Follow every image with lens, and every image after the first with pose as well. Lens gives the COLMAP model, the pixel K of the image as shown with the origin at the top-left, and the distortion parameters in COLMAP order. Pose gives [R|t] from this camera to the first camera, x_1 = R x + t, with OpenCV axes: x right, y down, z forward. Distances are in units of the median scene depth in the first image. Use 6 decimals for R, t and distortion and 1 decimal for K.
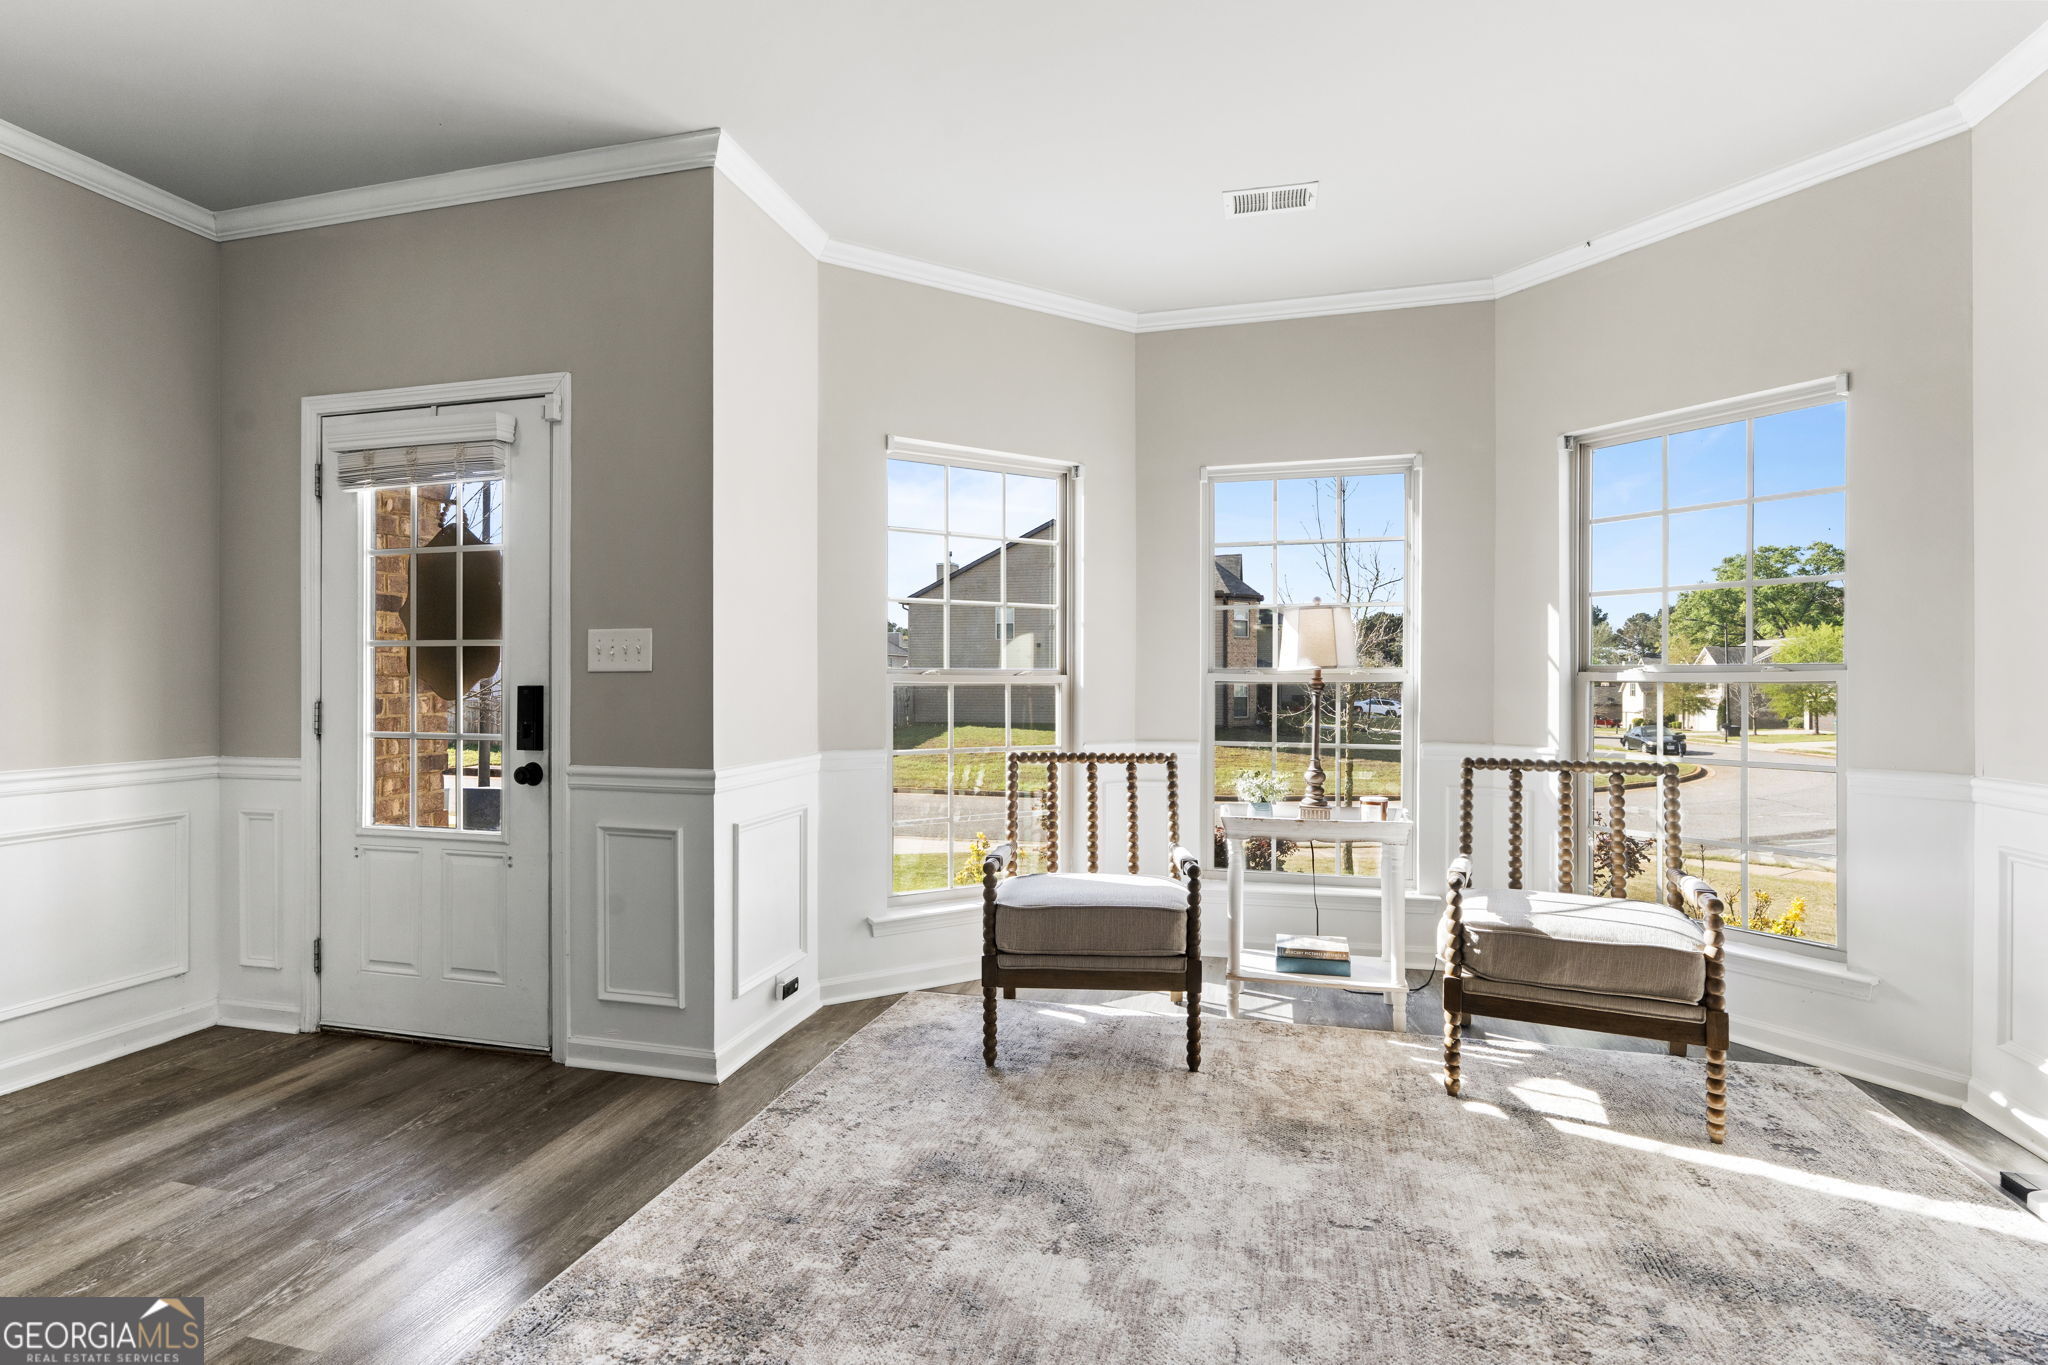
lens RADIAL K [[960.6, 0, 1034.7], [0, 960.6, 680.7], [0, 0, 1]] dist [-0.005972, -0.001153]
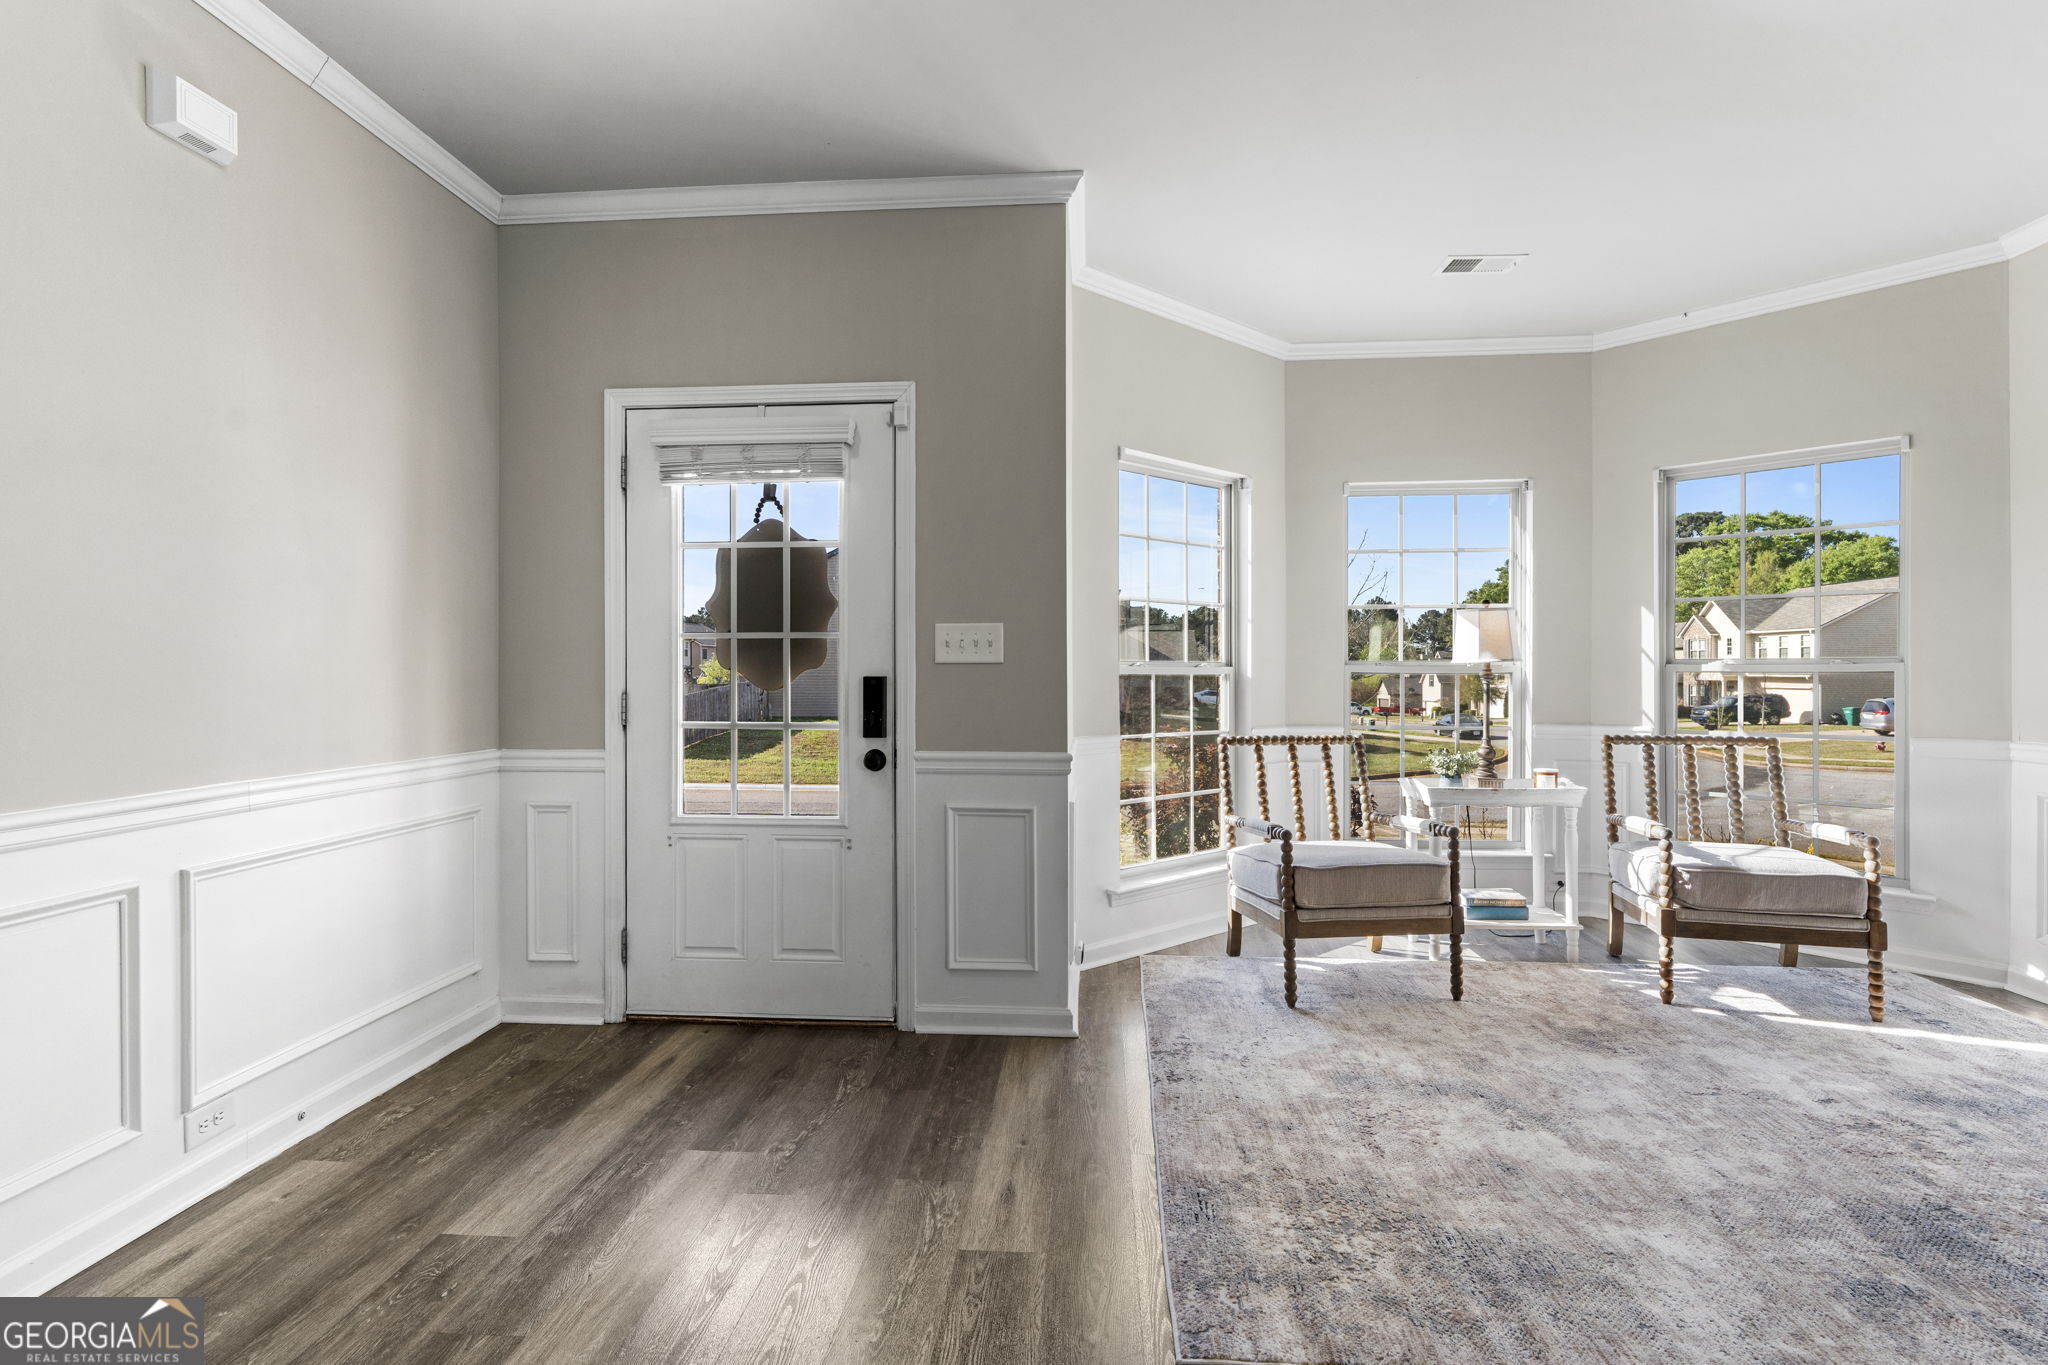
lens RADIAL K [[960.6, 0, 1040.6], [0, 960.6, 676.4], [0, 0, 1]] dist [-0.005972, -0.001153]
pose [[0.984504, -0.001883, 0.175351, -0.526263], [0.001249, 0.999992, 0.003727, 0.001208], [-0.175357, -0.003450, 0.984499, -0.073777]]
